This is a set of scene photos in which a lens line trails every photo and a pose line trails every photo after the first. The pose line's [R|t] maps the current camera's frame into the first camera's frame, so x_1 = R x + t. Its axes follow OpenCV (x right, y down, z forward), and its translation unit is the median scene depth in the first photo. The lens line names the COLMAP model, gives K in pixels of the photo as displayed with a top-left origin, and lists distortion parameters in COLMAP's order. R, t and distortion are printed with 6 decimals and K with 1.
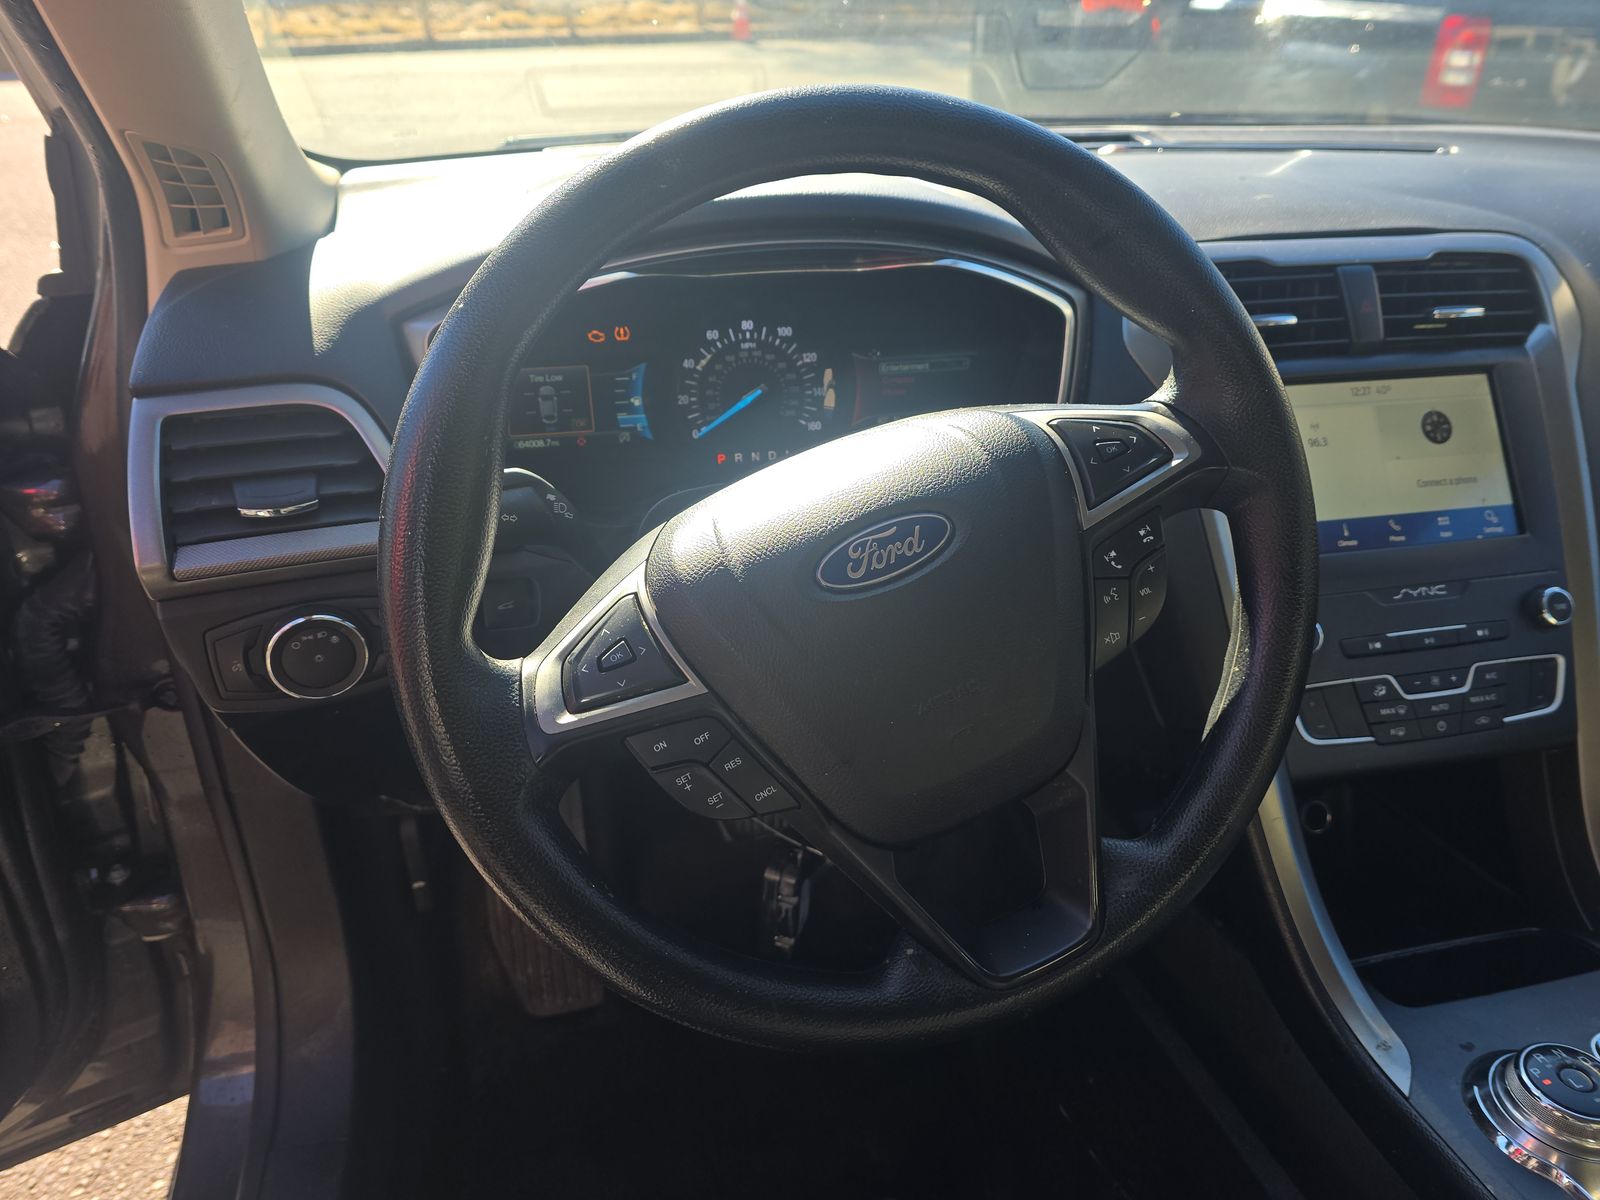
lens RADIAL K [[1081.5, 0, 811.4], [0, 1081.5, 597.6], [0, 0, 1]] dist [0.008853, -0.009806]
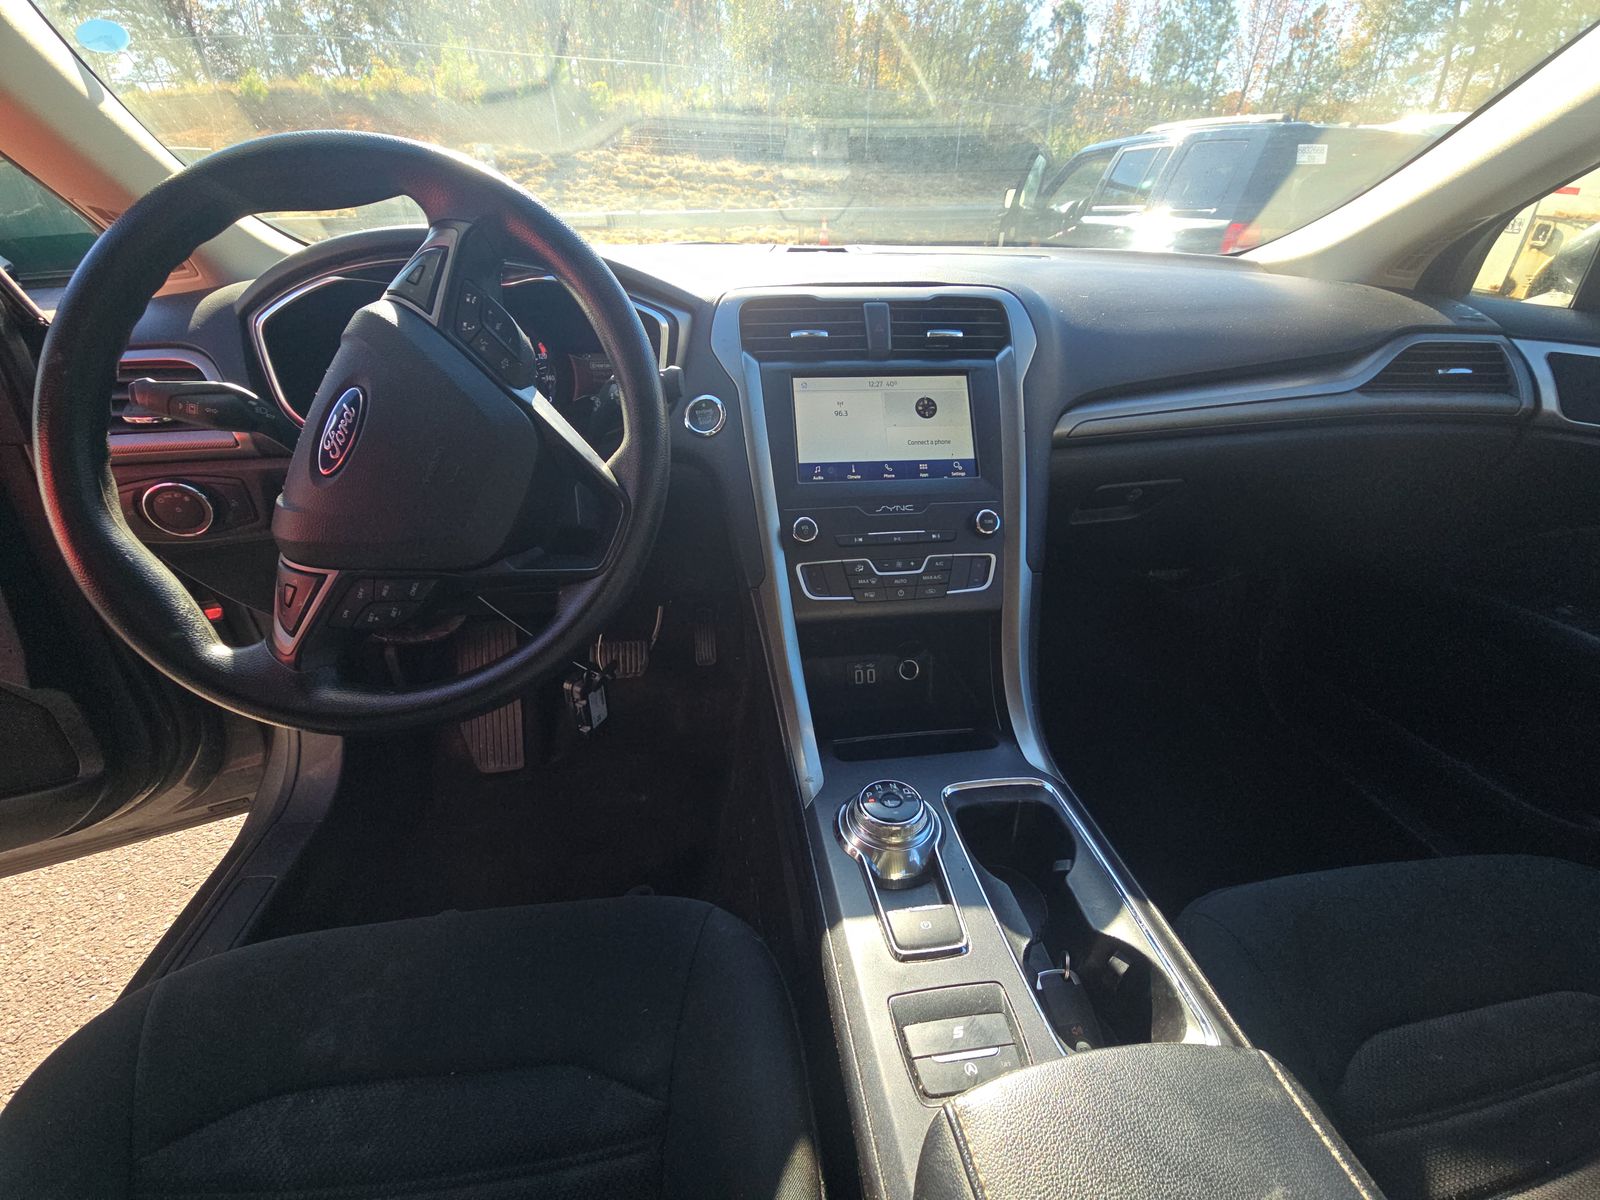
lens RADIAL K [[636.8, 0, 798.3], [0, 636.8, 605.0], [0, 0, 1]] dist [0.000872, 0.000200]
pose [[0.995859, 0.043187, -0.080000, 0.592302], [-0.041022, 0.998751, 0.028520, 0.134806], [0.081132, -0.025120, 0.996387, 0.074810]]
